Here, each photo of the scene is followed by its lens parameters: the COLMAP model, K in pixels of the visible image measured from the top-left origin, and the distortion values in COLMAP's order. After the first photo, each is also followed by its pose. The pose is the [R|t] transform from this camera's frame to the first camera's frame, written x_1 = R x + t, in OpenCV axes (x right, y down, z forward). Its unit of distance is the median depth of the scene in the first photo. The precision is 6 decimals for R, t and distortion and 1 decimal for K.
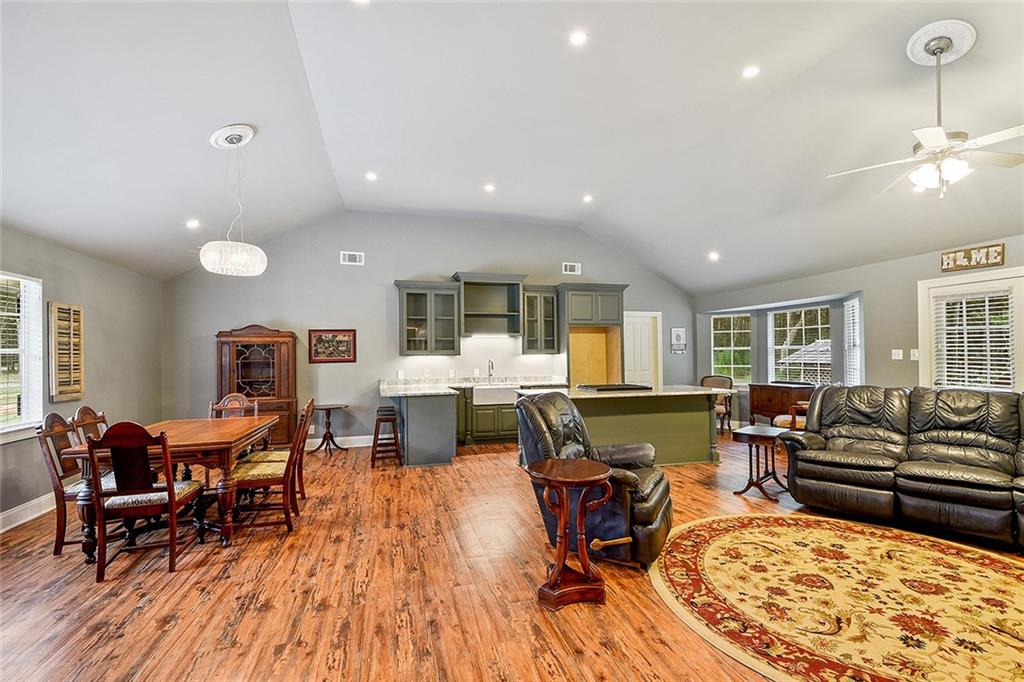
lens RADIAL K [[473.8, 0, 514.3], [0, 473.8, 347.9], [0, 0, 1]] dist [0.000992, -0.001235]
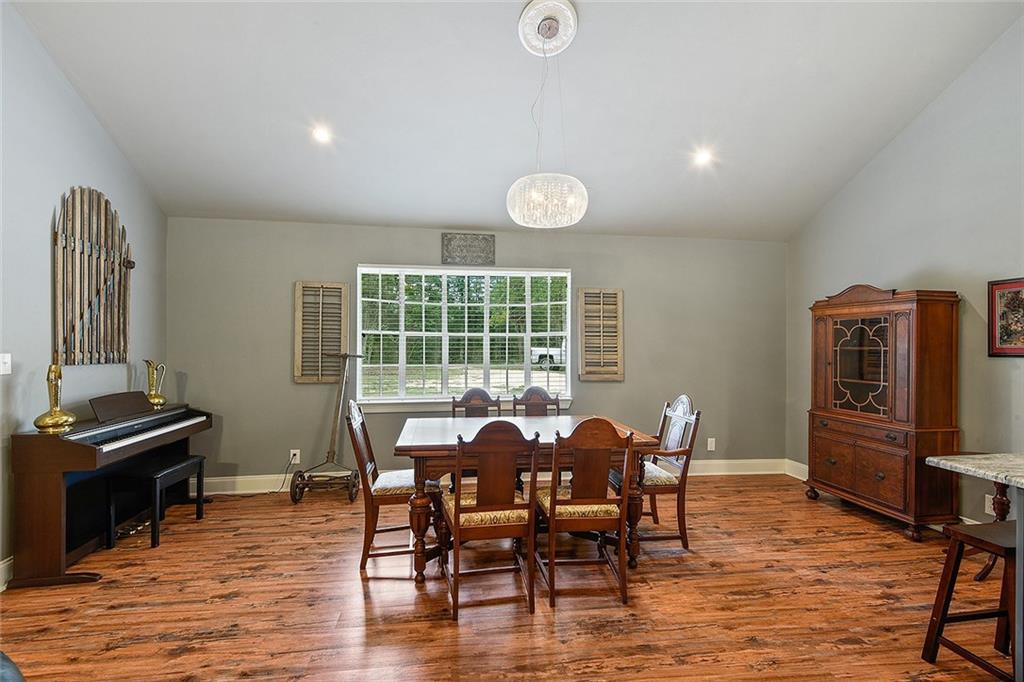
lens RADIAL K [[473.8, 0, 510.6], [0, 473.8, 340.2], [0, 0, 1]] dist [0.000992, -0.001235]
pose [[-0.127112, 0.010038, -0.991838, 0.078738], [0.015208, 0.999851, 0.008170, 0.007200], [0.991772, -0.014045, -0.127246, 0.661495]]
